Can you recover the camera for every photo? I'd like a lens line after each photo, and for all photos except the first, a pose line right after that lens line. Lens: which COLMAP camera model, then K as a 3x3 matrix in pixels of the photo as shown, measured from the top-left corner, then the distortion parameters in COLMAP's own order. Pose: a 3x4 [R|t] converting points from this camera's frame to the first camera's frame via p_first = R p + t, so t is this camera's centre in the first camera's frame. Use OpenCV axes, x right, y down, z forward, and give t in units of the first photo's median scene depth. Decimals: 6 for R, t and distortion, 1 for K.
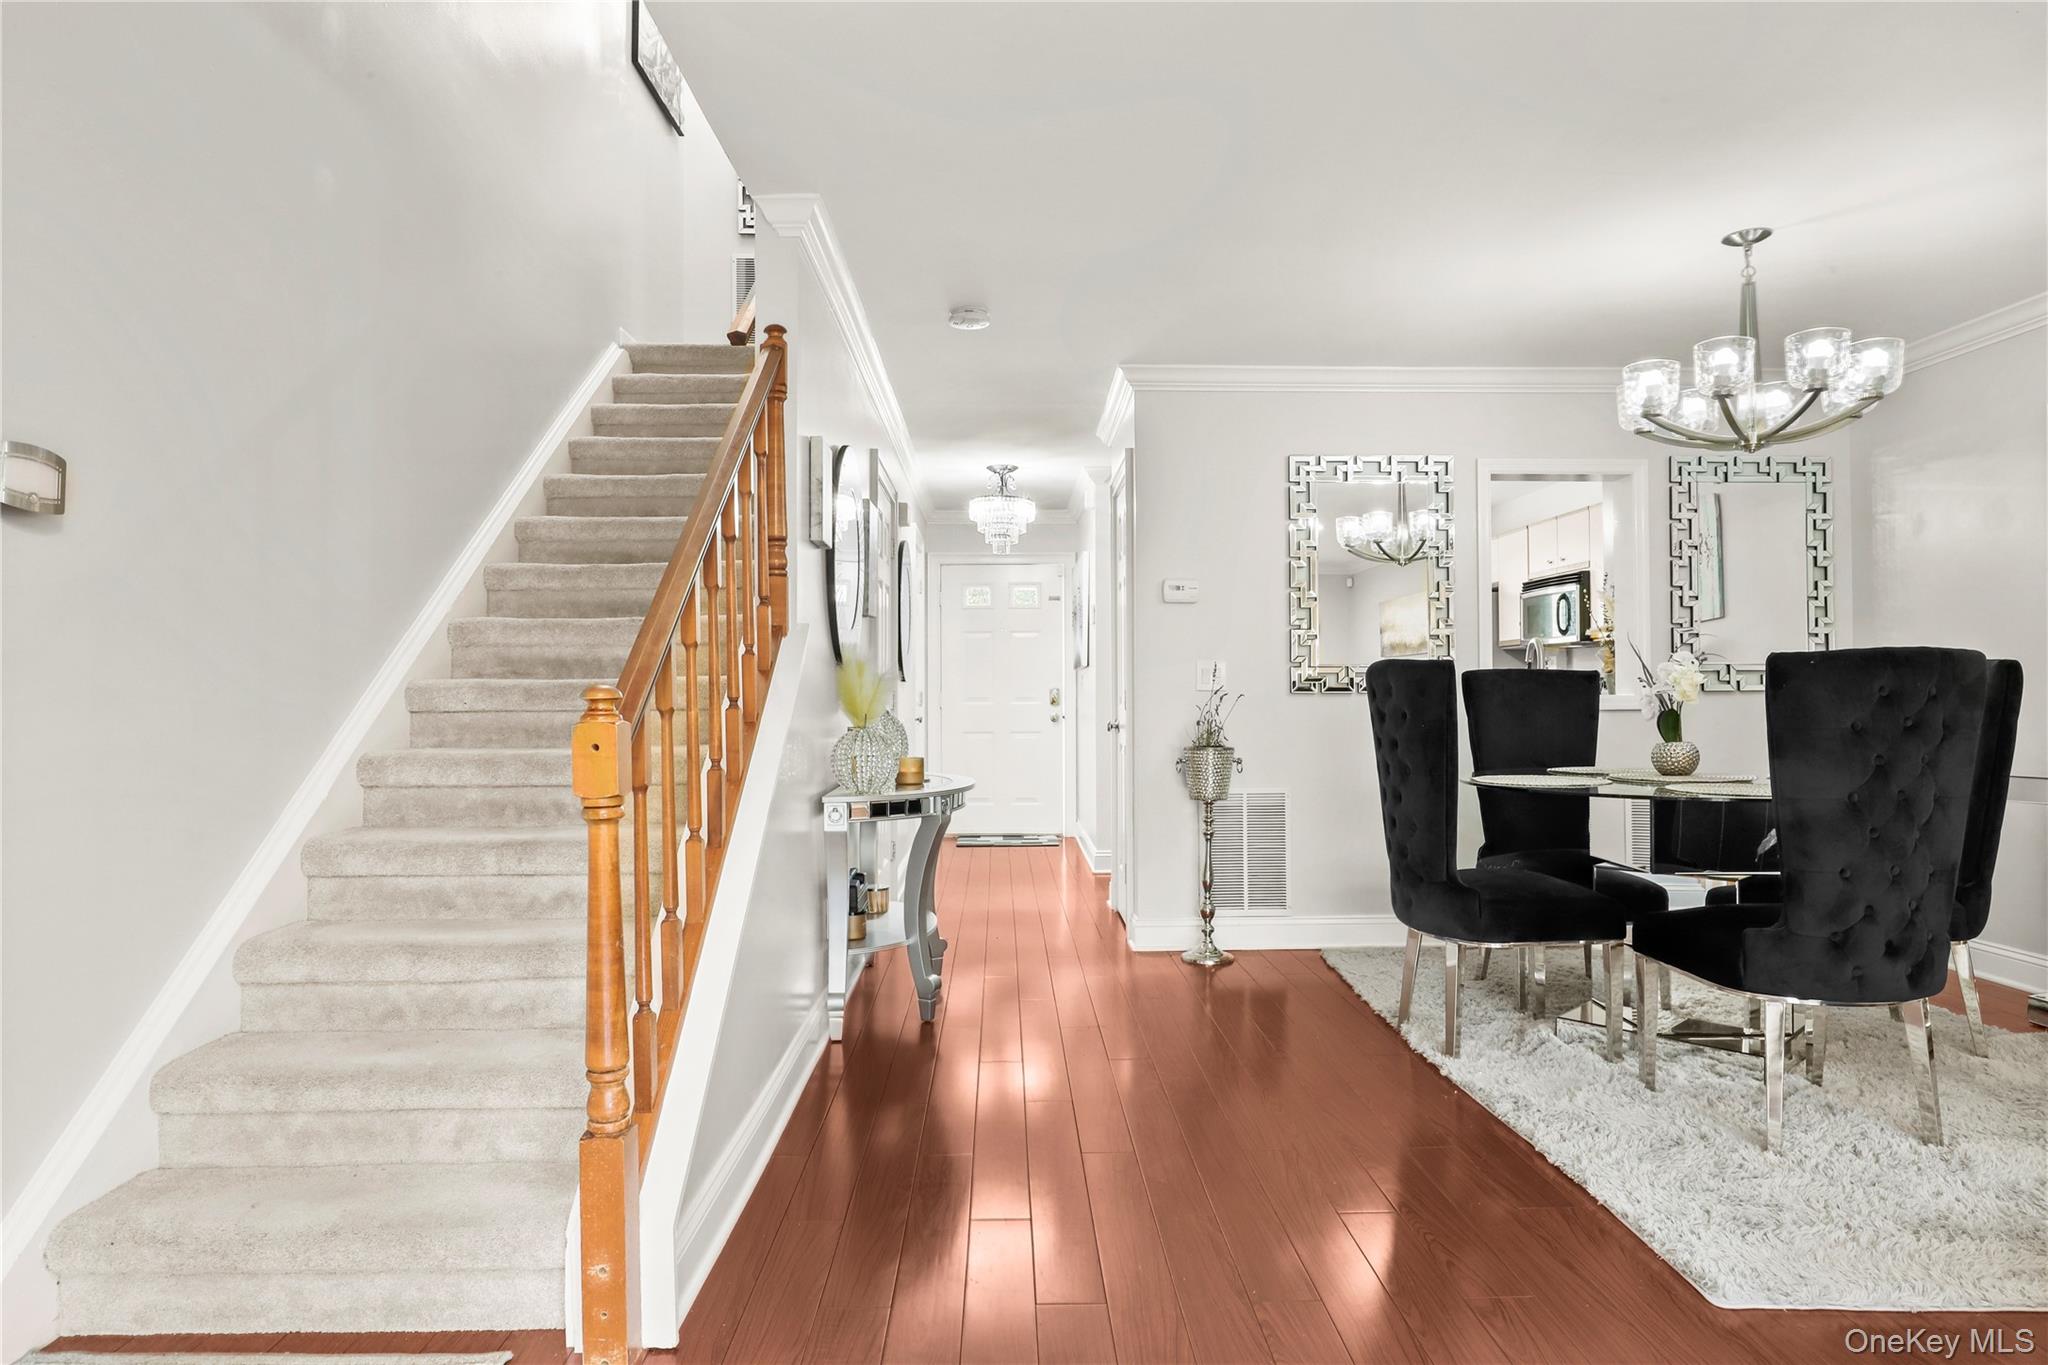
lens RADIAL K [[1182.9, 0, 1040.5], [0, 1182.9, 681.6], [0, 0, 1]] dist [-0.000495, 0.000232]
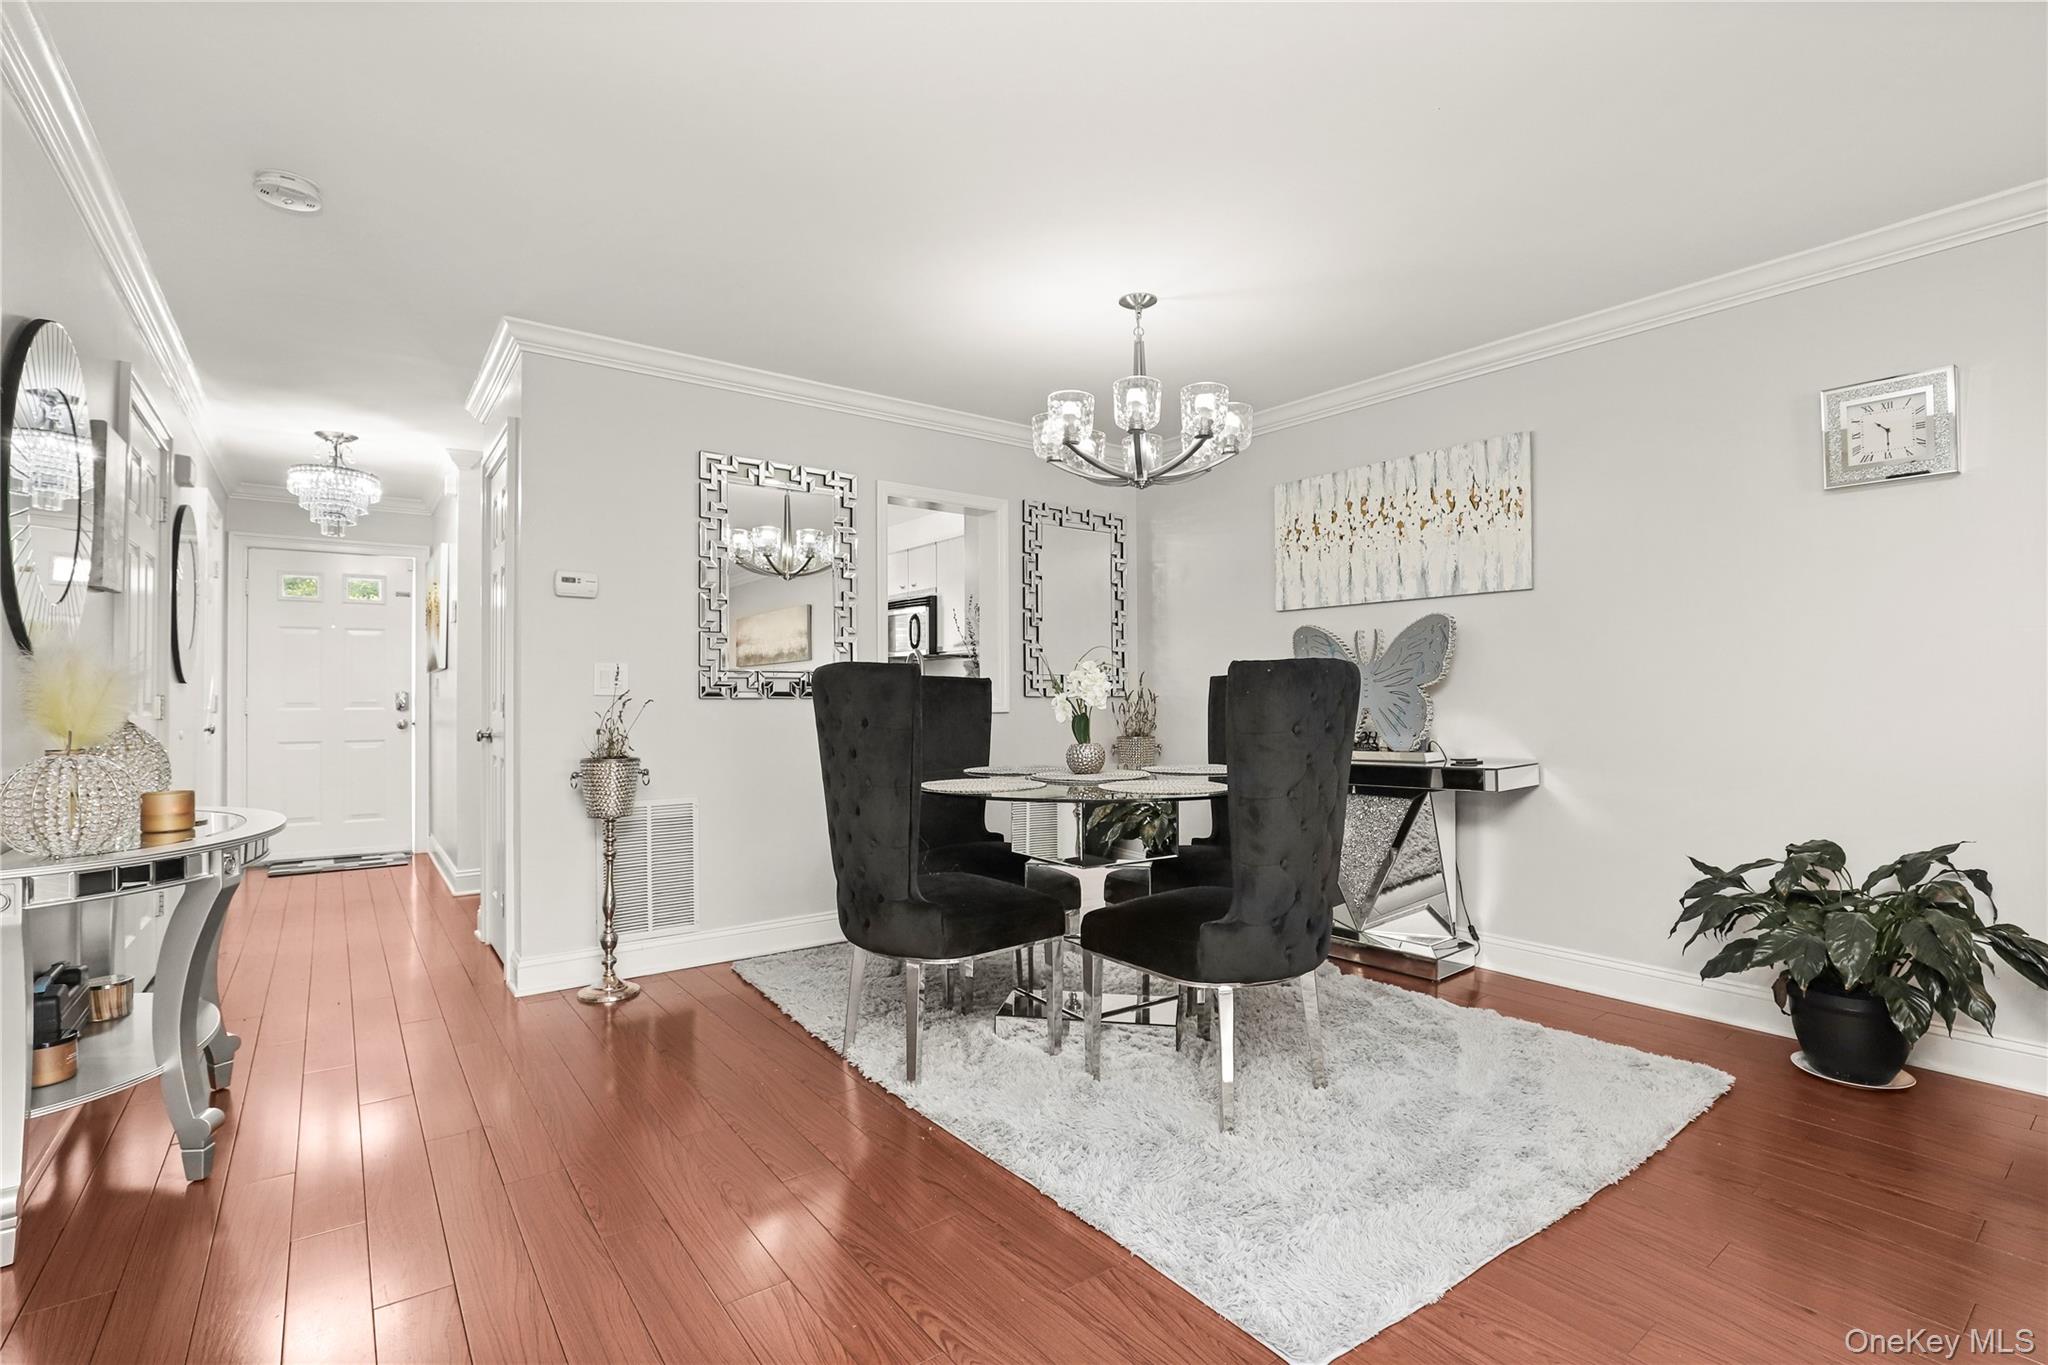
lens RADIAL K [[943.9, 0, 1030.9], [0, 943.9, 687.6], [0, 0, 1]] dist [-0.030148, 0.002249]
pose [[0.818967, 0.006669, 0.573802, -0.006066], [-0.006375, 0.999976, -0.002523, 0.001297], [-0.573805, -0.001592, 0.818990, 0.231777]]
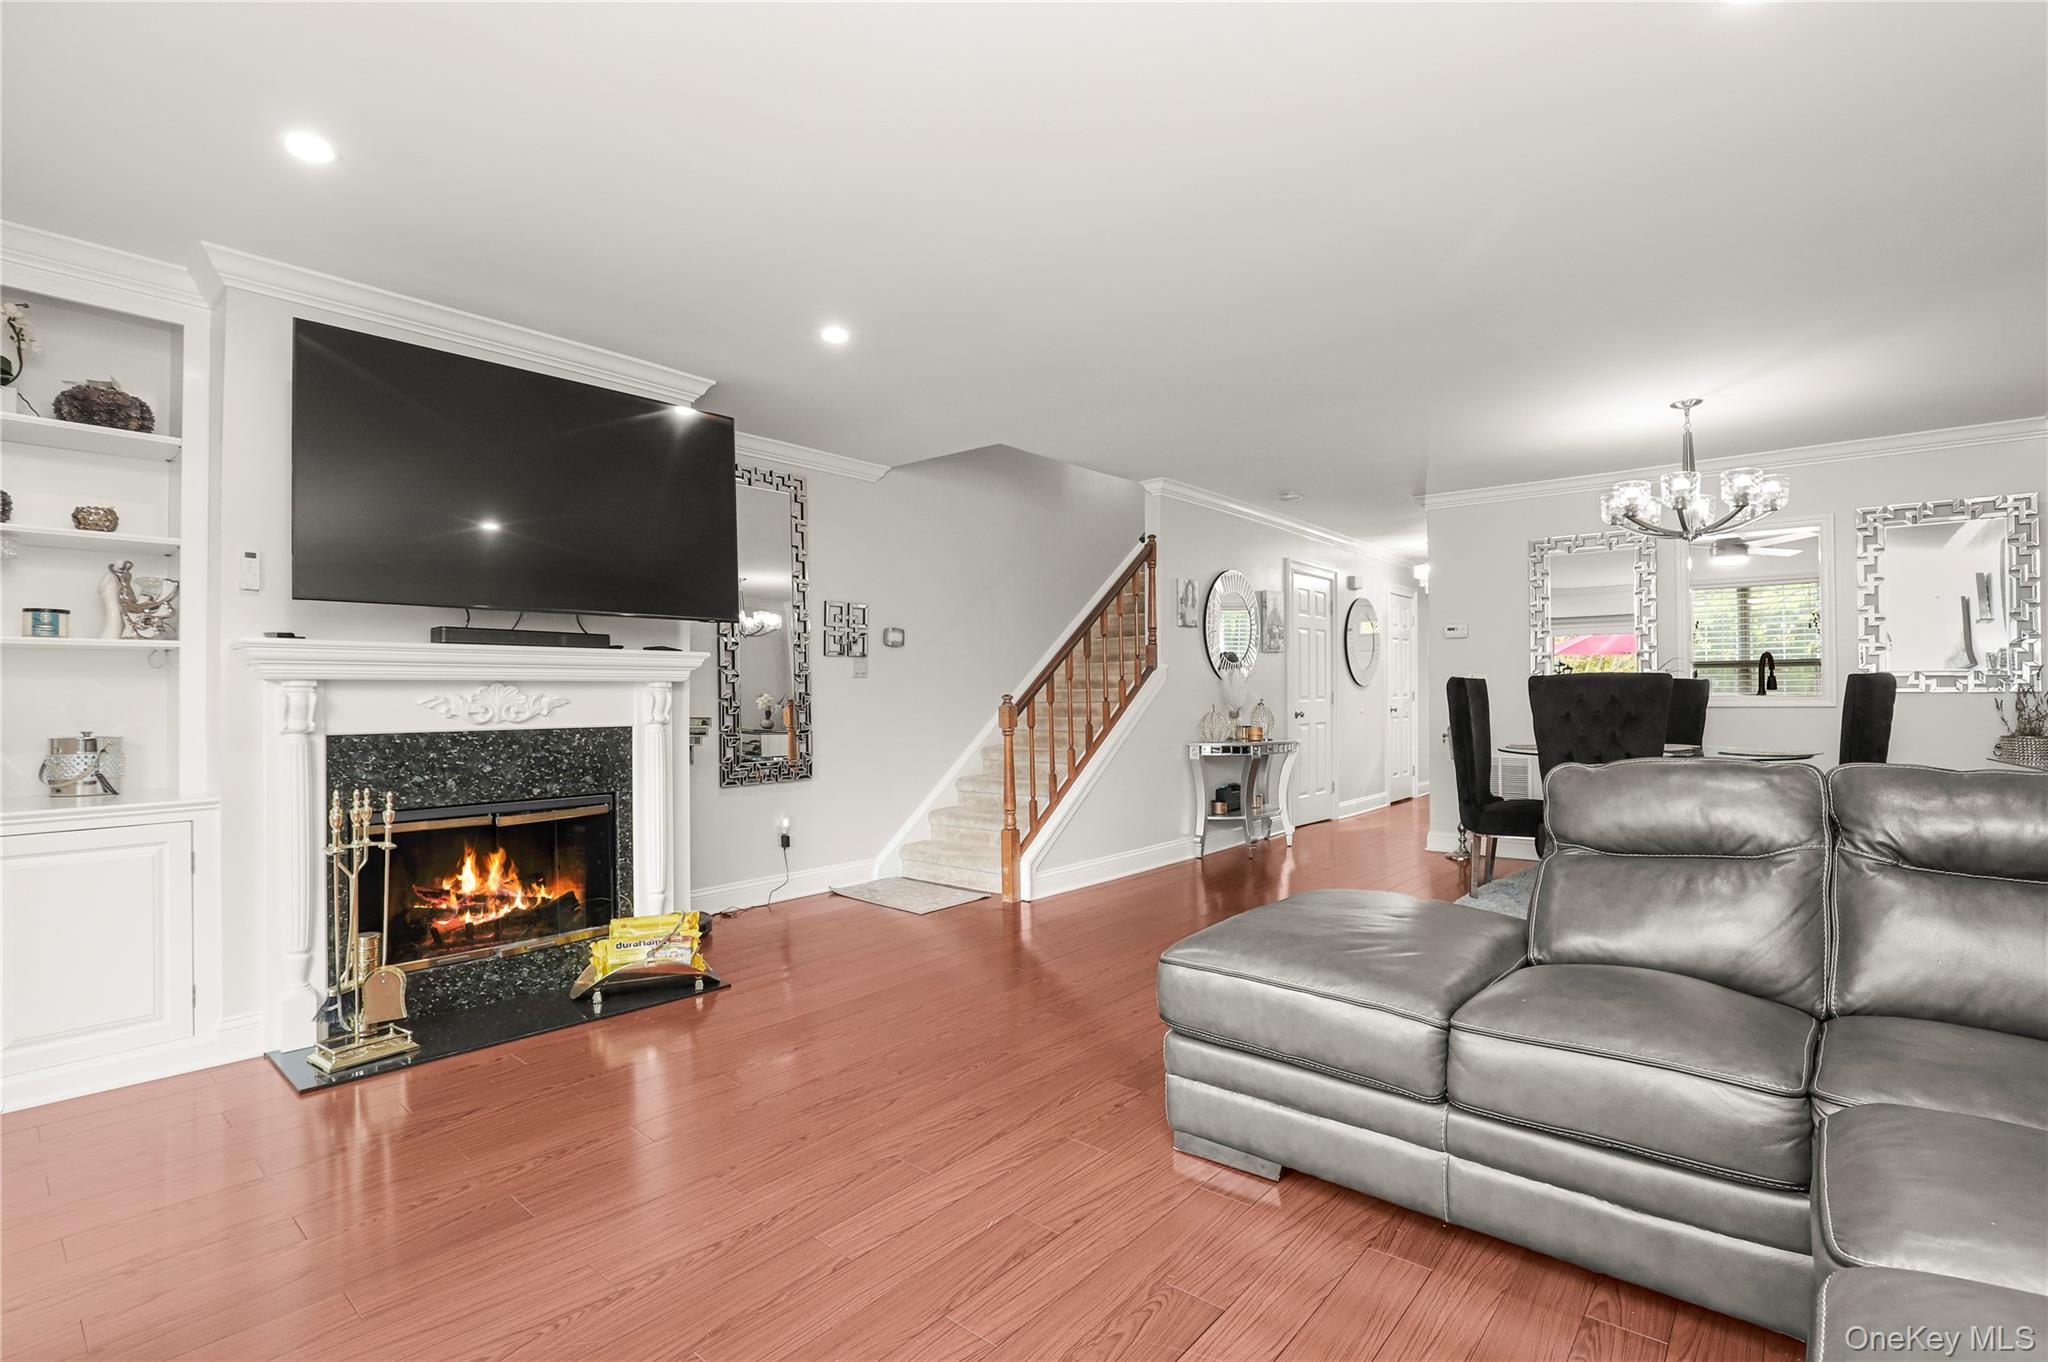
lens RADIAL K [[943.9, 0, 1025.3], [0, 943.9, 681.9], [0, 0, 1]] dist [-0.030148, 0.002249]
pose [[0.735527, -0.006929, -0.677460, 0.581234], [0.010066, 0.999949, 0.000701, -0.013886], [0.677421, -0.007335, 0.735559, -0.355213]]
